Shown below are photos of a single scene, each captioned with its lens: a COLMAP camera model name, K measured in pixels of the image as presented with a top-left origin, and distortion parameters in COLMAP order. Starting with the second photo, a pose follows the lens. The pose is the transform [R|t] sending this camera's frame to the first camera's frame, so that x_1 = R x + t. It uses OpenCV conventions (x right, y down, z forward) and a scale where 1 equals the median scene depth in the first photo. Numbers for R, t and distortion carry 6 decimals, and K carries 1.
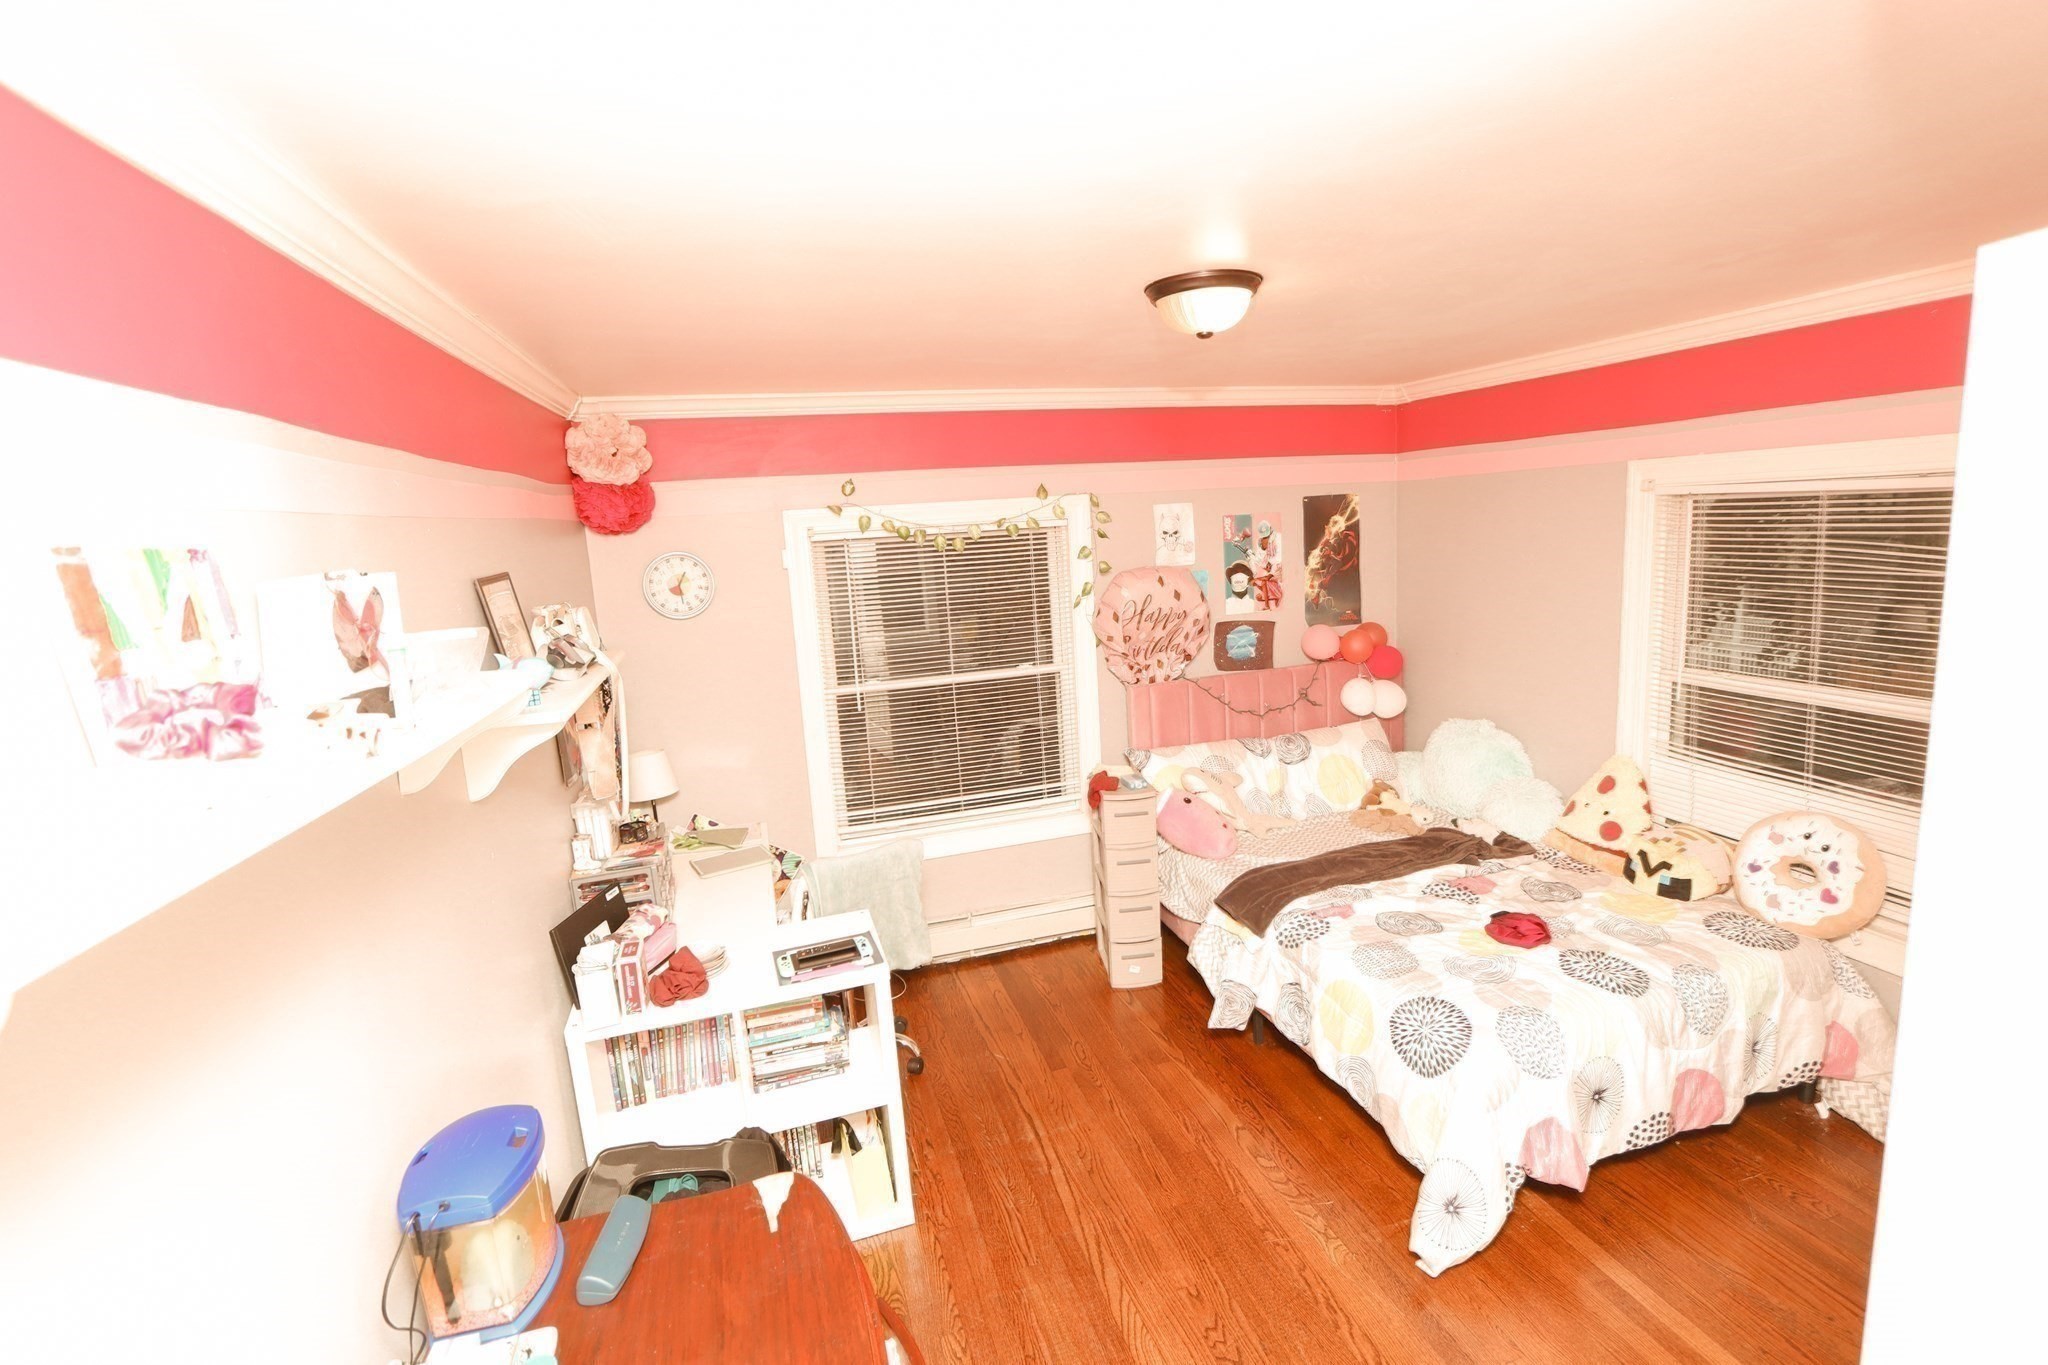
lens RADIAL K [[944.4, 0, 1048.2], [0, 944.4, 681.0], [0, 0, 1]] dist [-0.013663, 0.000050]
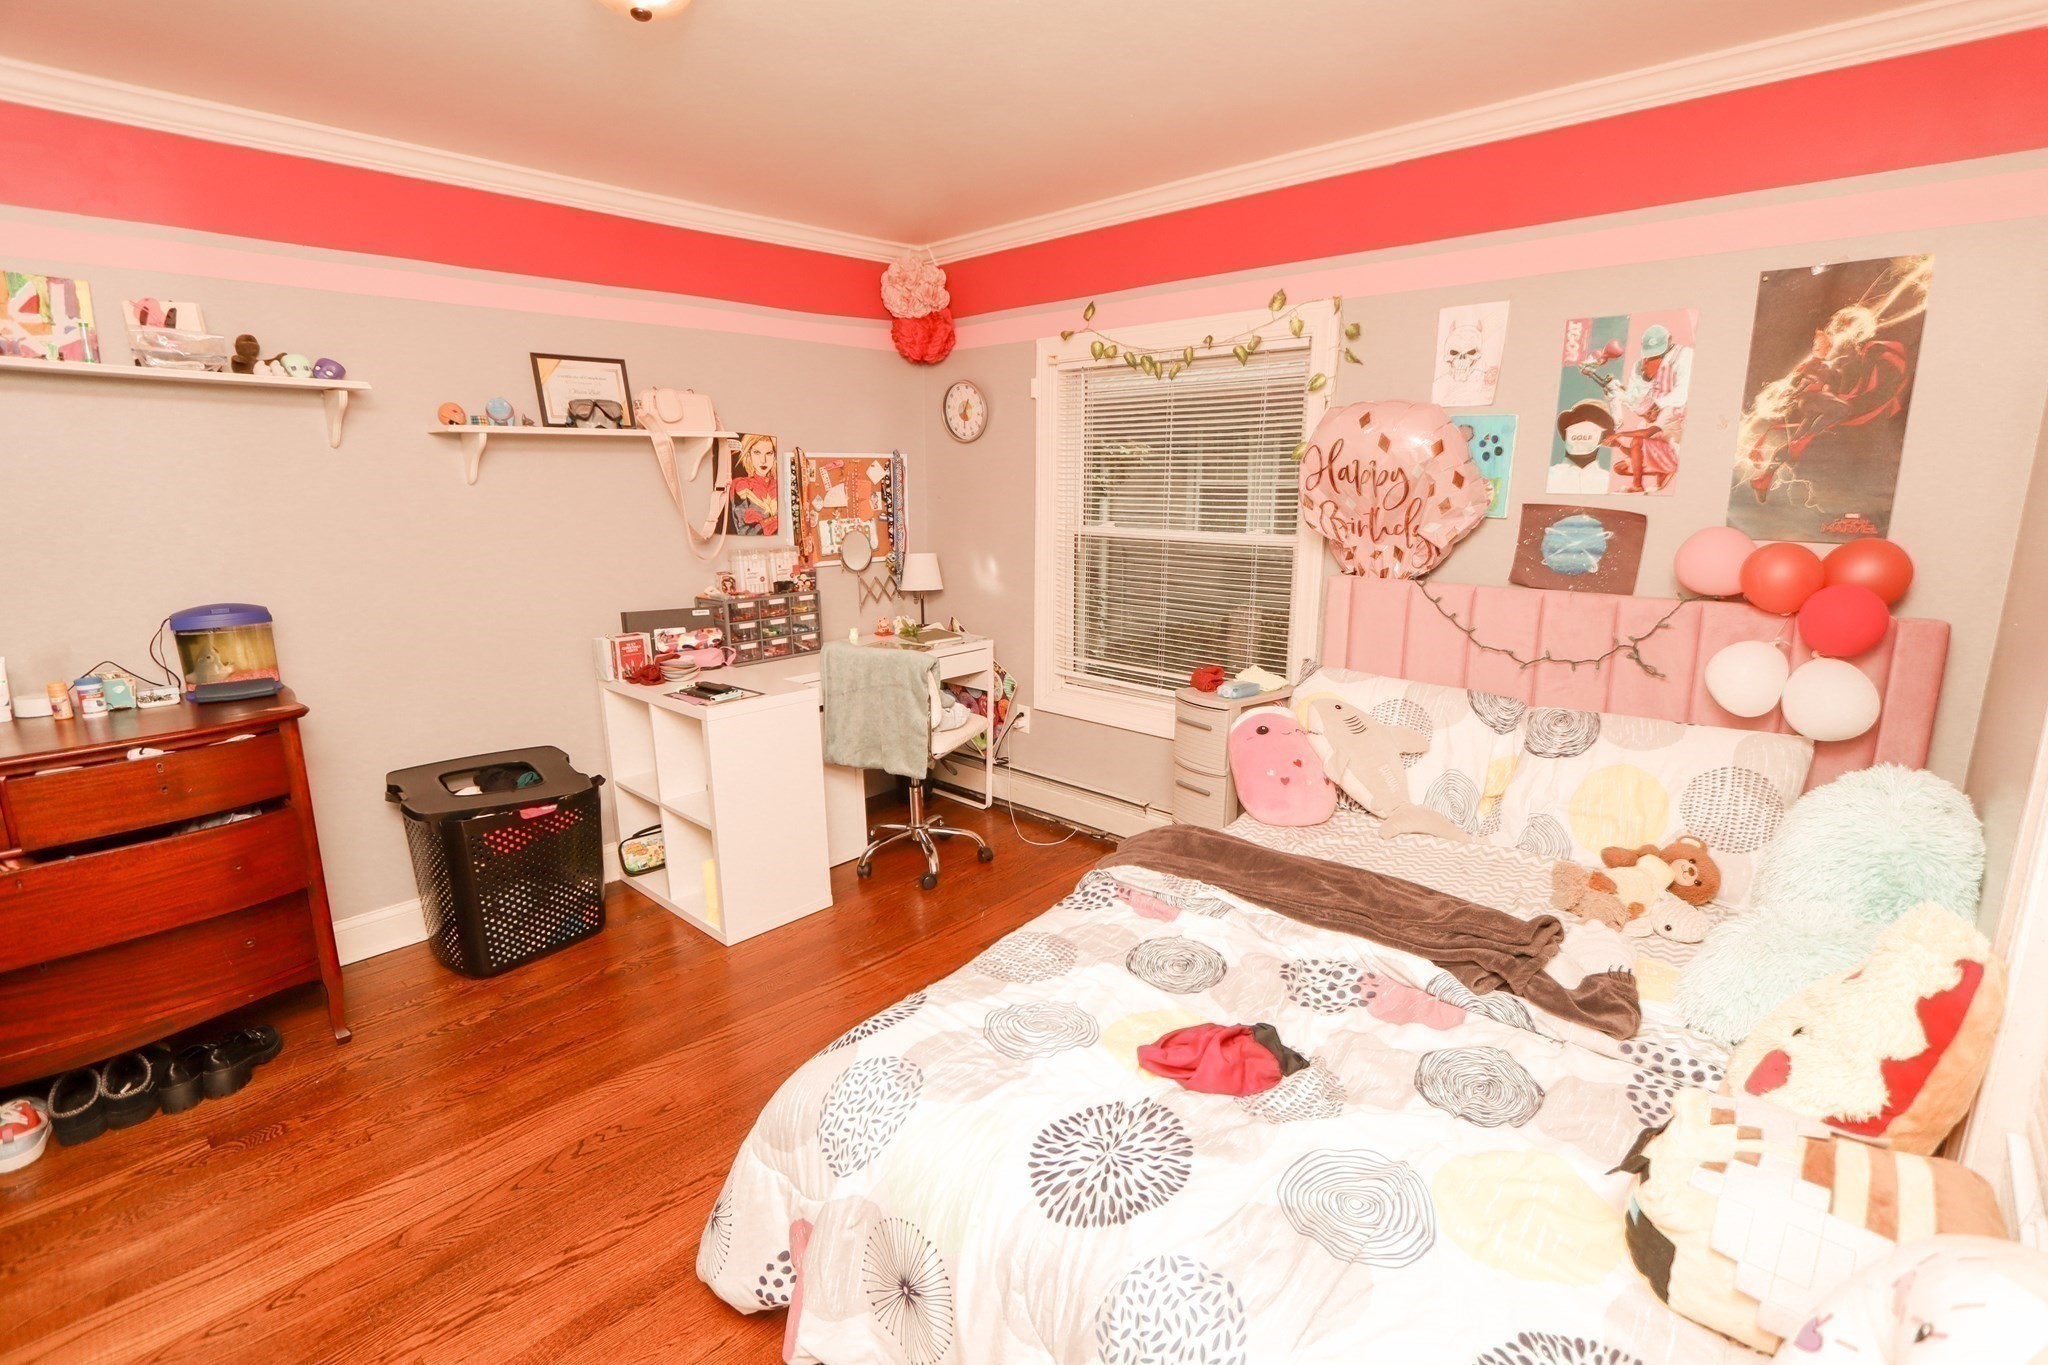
lens RADIAL K [[944.4, 0, 1048.2], [0, 944.4, 681.0], [0, 0, 1]] dist [-0.013663, 0.000050]
pose [[0.486588, 0.240982, -0.839738, 0.560454], [-0.176490, 0.968500, 0.175666, -0.003800], [0.855619, 0.062728, 0.513792, 0.432036]]
